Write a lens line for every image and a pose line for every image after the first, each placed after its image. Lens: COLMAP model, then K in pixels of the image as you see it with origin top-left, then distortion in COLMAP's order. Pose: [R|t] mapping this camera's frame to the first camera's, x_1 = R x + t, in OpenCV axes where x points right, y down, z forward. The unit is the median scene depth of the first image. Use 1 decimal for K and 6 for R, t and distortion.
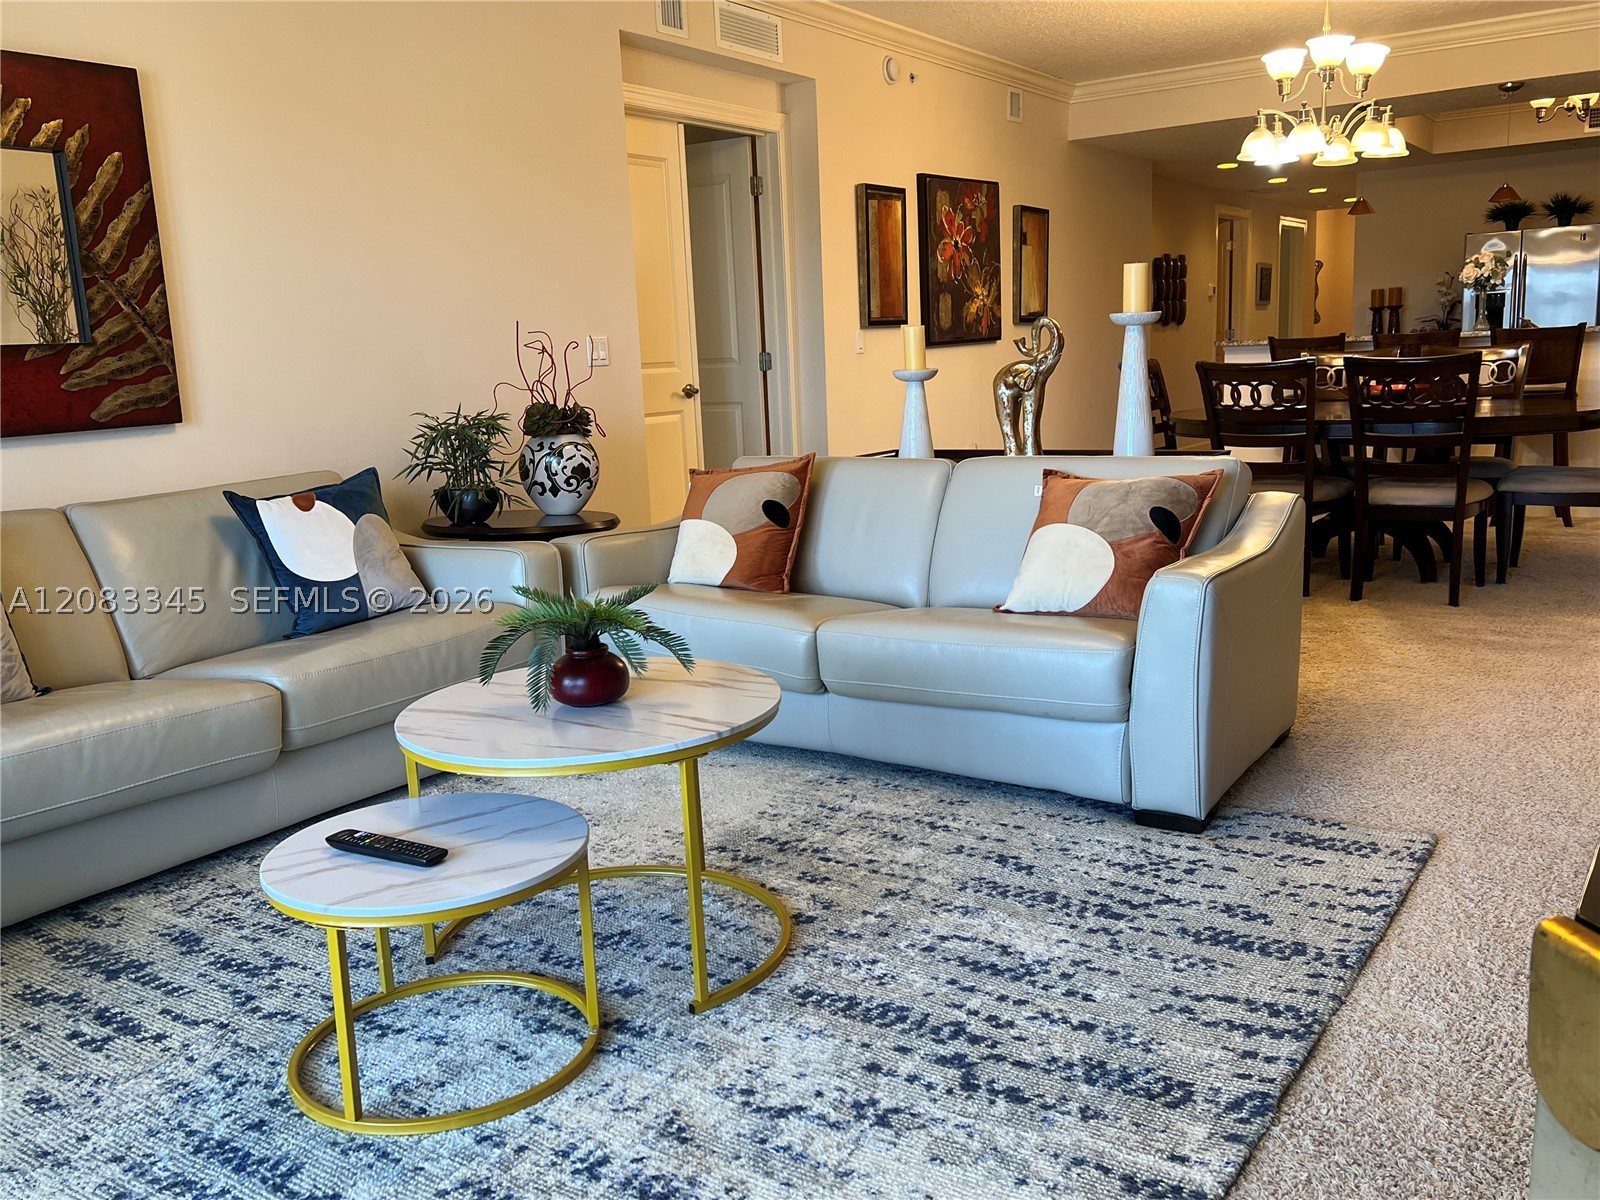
lens RADIAL K [[1356.5, 0, 795.2], [0, 1356.5, 611.2], [0, 0, 1]] dist [0.064607, -0.076635]
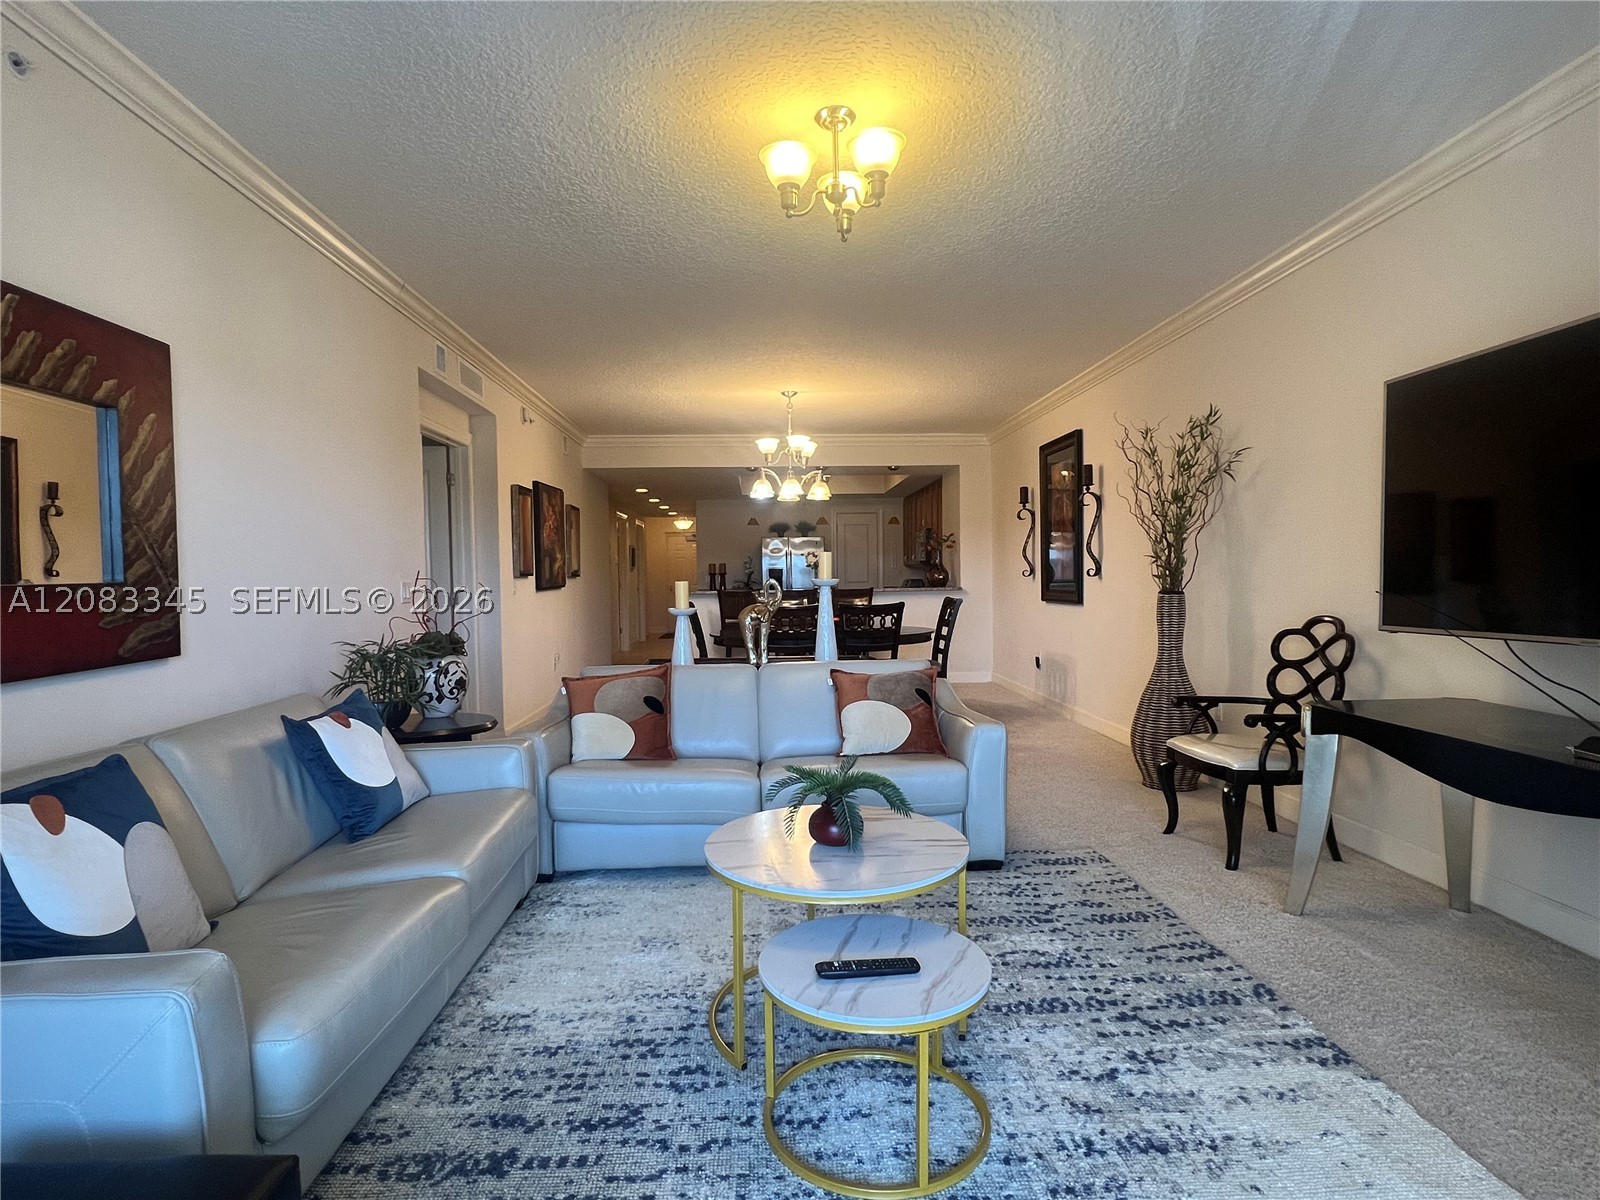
lens RADIAL K [[849.6, 0, 799.9], [0, 849.6, 607.1], [0, 0, 1]] dist [-0.000627, -0.000732]
pose [[0.800525, 0.009072, 0.599231, -0.695497], [0.092658, 0.985989, -0.138711, -0.055144], [-0.592093, 0.166565, 0.788468, 0.258961]]
